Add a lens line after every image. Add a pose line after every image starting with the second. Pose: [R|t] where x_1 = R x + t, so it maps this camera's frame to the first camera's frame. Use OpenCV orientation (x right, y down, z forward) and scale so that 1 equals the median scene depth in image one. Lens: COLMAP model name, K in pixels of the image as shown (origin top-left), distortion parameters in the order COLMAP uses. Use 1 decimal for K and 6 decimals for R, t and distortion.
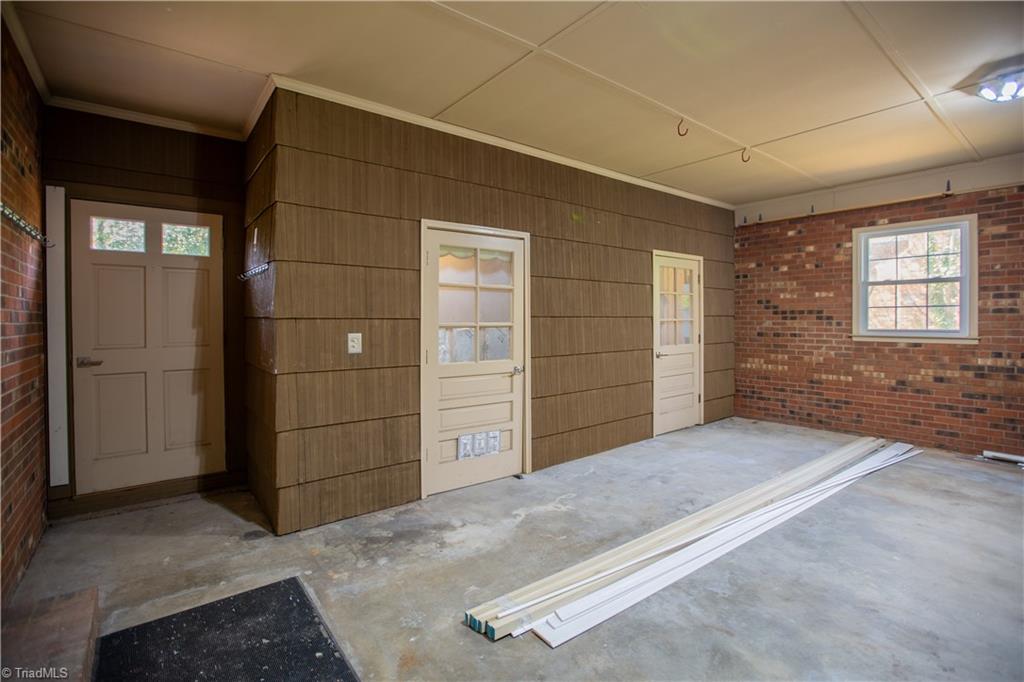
lens RADIAL K [[478.1, 0, 501.8], [0, 478.1, 319.7], [0, 0, 1]] dist [-0.024297, 0.000592]
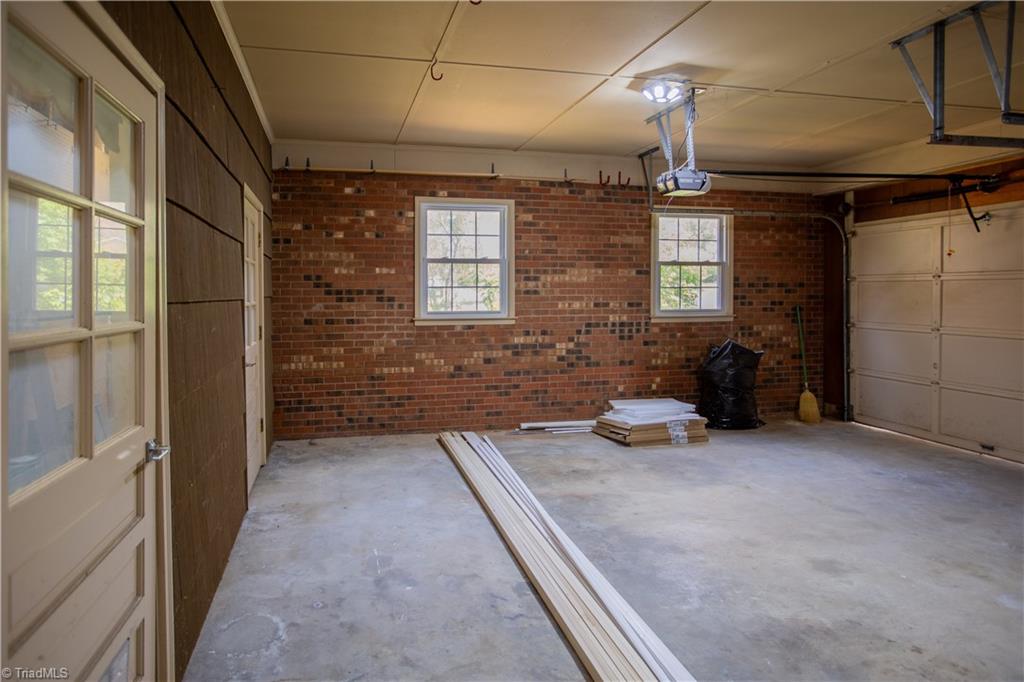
lens RADIAL K [[593.6, 0, 473.4], [0, 593.6, 301.4], [0, 0, 1]] dist [-0.027425, 0.005669]
pose [[0.428629, -0.008673, 0.903439, -0.198616], [0.004649, 0.999962, 0.007394, -0.007538], [-0.903469, 0.001031, 0.428653, 0.437348]]
